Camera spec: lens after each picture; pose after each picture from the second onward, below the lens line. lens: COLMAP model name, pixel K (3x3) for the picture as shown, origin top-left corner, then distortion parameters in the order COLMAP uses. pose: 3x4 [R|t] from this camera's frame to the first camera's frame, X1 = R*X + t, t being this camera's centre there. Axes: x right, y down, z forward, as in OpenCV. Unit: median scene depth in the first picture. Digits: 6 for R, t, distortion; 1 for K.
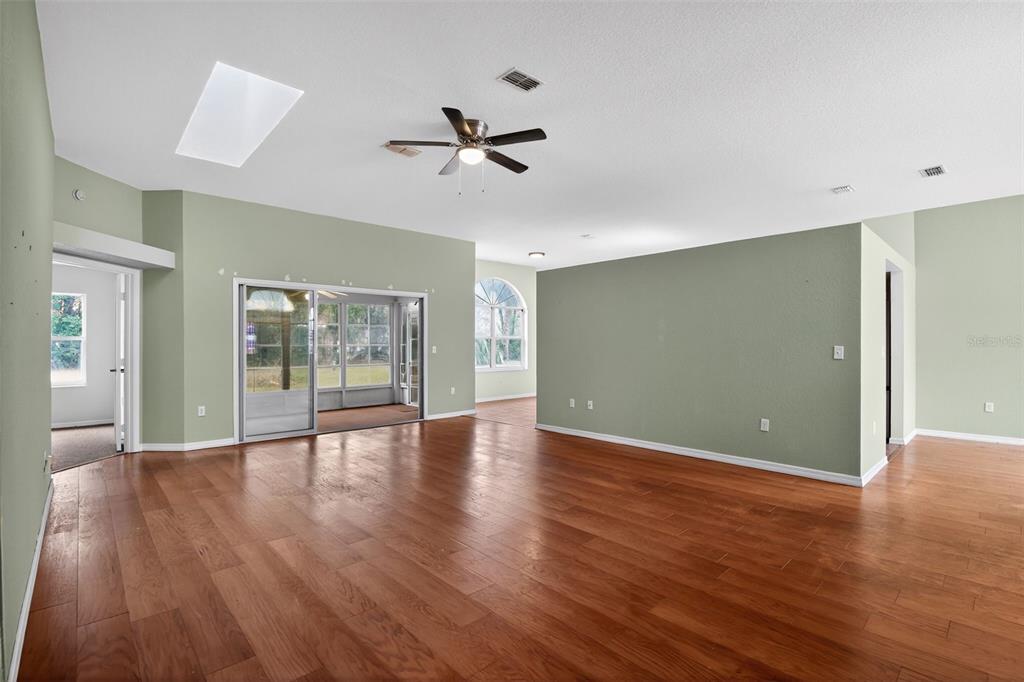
lens RADIAL K [[470.2, 0, 511.1], [0, 470.2, 343.3], [0, 0, 1]] dist [-0.017573, -0.000775]
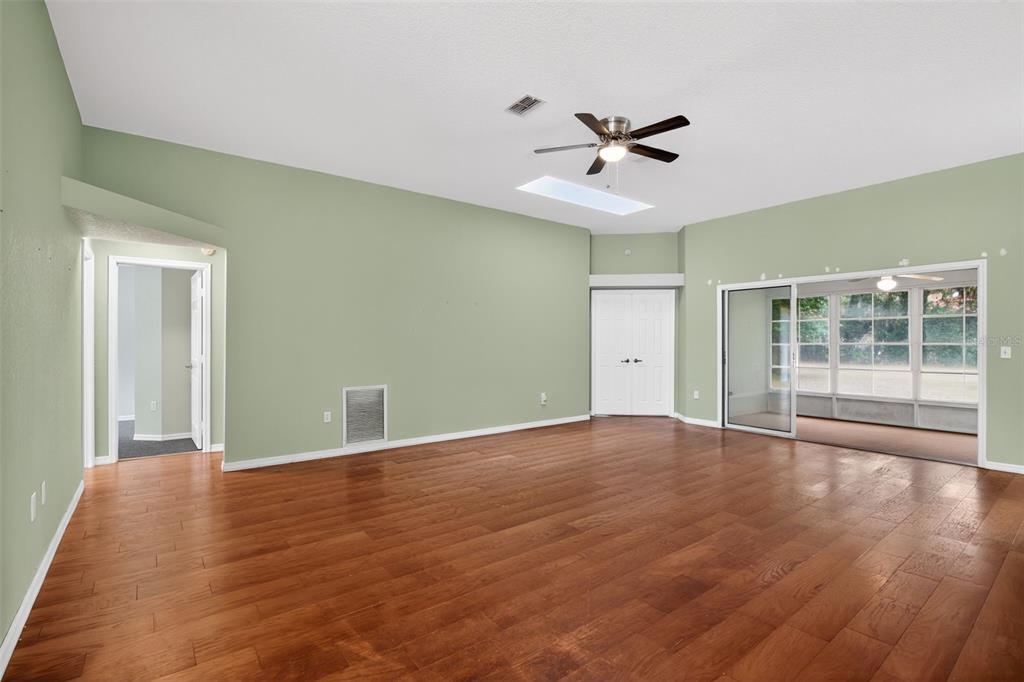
lens RADIAL K [[470.2, 0, 512.2], [0, 470.2, 341.6], [0, 0, 1]] dist [-0.017573, -0.000775]
pose [[-0.093505, 0.001722, -0.995617, 0.667741], [0.001220, 0.999998, 0.001615, -0.002217], [0.995618, -0.001064, -0.093507, 0.633005]]
